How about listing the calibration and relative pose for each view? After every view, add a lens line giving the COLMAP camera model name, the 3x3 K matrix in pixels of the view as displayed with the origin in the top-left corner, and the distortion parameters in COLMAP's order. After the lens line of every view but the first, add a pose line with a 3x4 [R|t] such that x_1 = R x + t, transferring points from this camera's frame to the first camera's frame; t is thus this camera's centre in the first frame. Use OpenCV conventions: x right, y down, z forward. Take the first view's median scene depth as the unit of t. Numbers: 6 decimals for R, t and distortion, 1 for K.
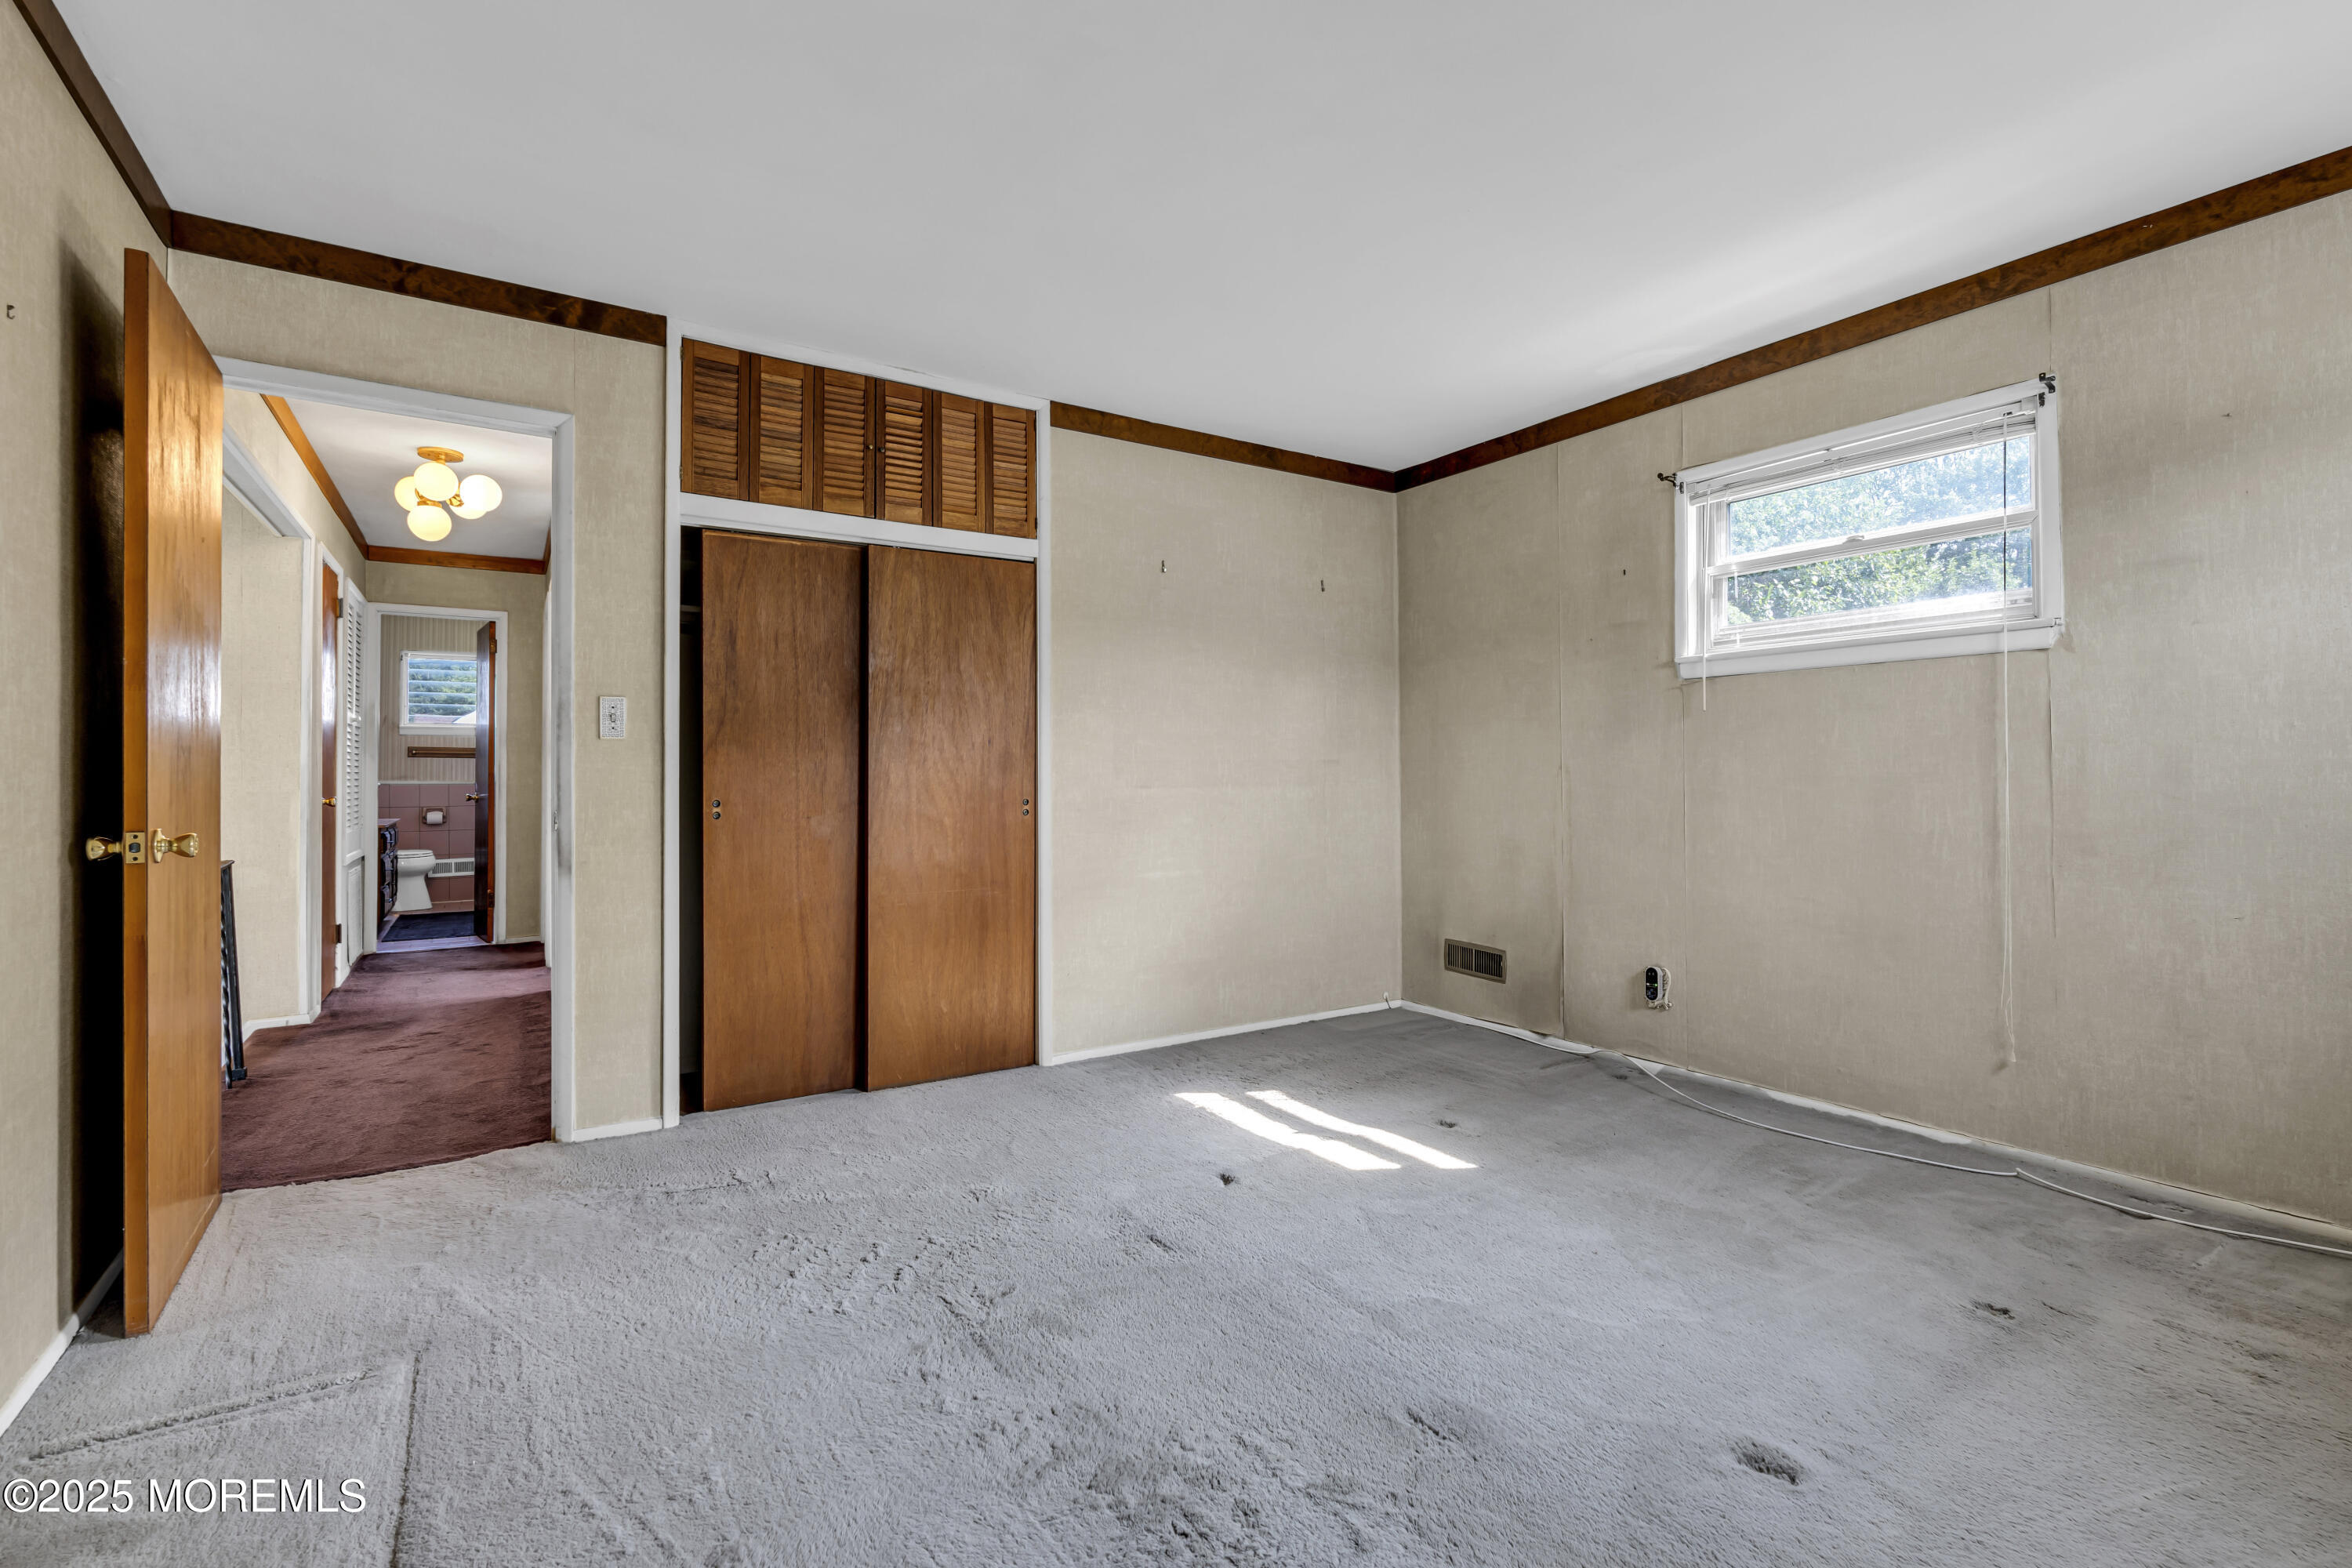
lens RADIAL K [[1088.6, 0, 1188.4], [0, 1088.6, 777.0], [0, 0, 1]] dist [-0.004052, 0.000183]
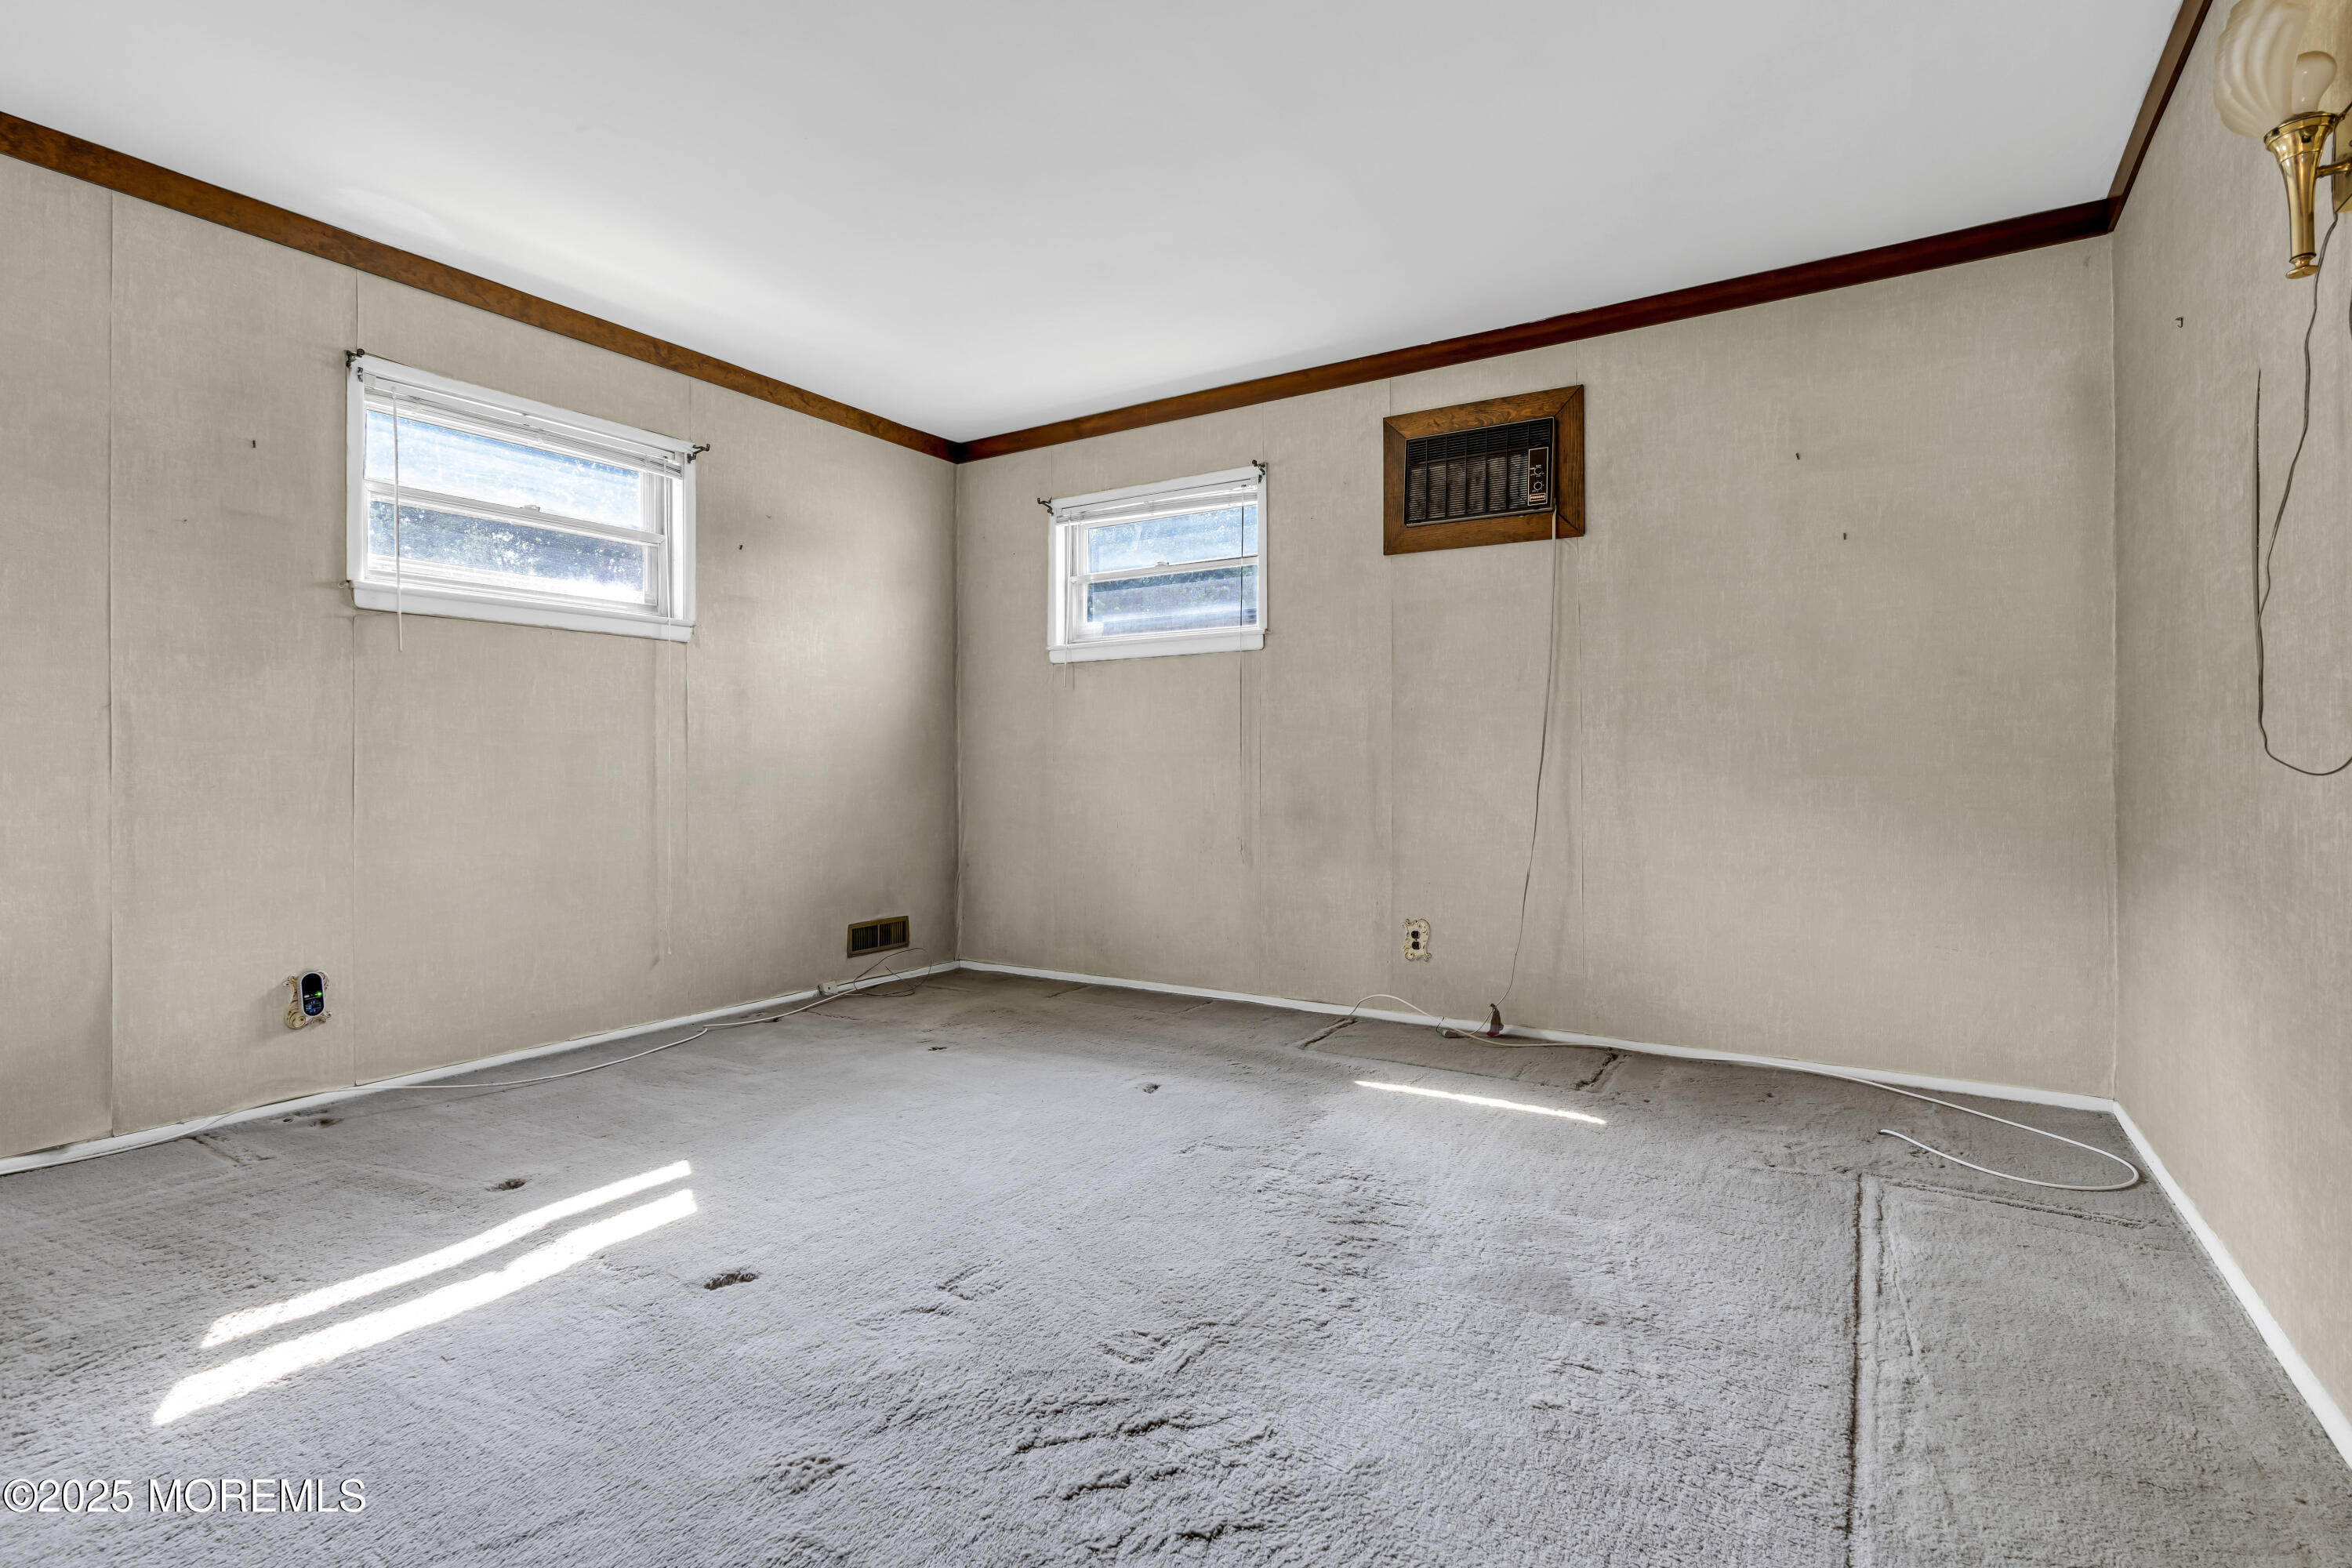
lens RADIAL K [[1088.6, 0, 1183.4], [0, 1088.6, 771.6], [0, 0, 1]] dist [-0.004052, 0.000183]
pose [[-0.418968, 0.001255, 0.908000, -0.648951], [0.003949, 0.999992, 0.000440, 0.042000], [-0.907992, 0.003770, -0.418970, 0.926386]]
